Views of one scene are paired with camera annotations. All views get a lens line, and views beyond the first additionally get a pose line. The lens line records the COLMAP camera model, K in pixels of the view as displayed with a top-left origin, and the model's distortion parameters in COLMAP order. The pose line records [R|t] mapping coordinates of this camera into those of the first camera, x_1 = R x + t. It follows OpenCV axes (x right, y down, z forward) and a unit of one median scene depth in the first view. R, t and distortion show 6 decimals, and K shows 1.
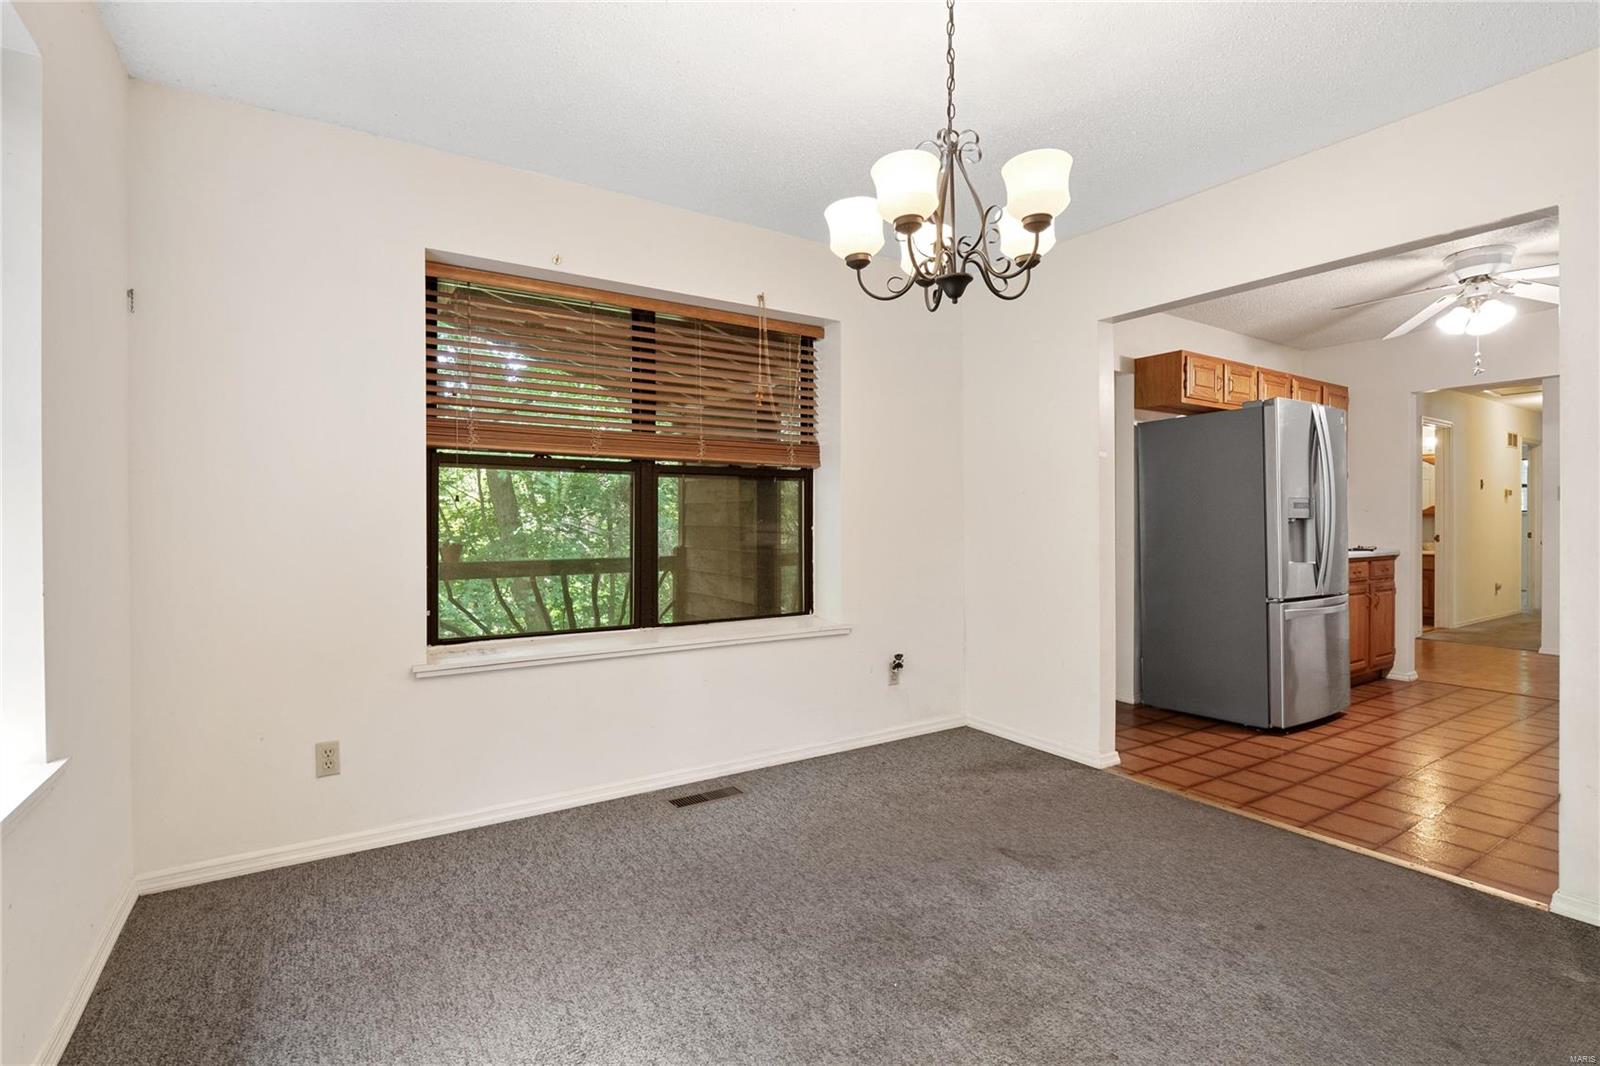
lens RADIAL K [[753.3, 0, 810.0], [0, 753.3, 528.1], [0, 0, 1]] dist [-0.011961, -0.003308]
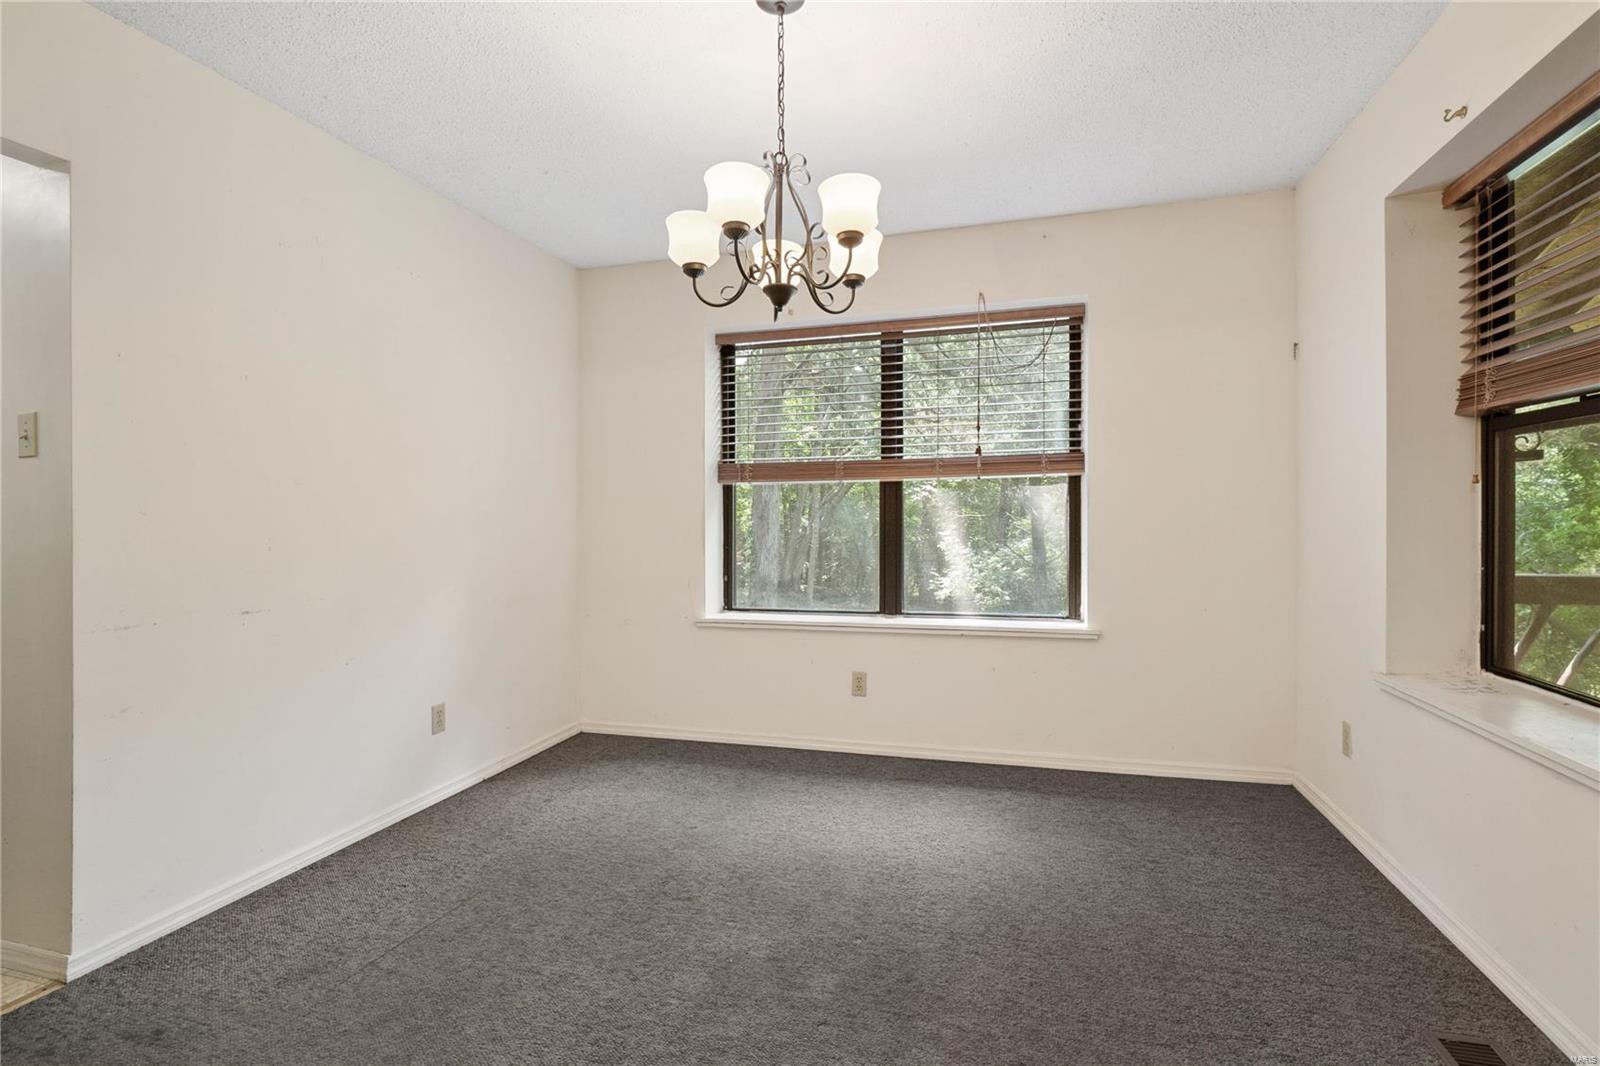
lens RADIAL K [[753.3, 0, 797.2], [0, 753.3, 528.9], [0, 0, 1]] dist [-0.011961, -0.003308]
pose [[-0.759532, 0.016964, -0.650249, 0.705487], [0.003527, 0.999753, 0.021963, -0.011499], [0.650460, 0.014388, -0.759404, 1.500399]]
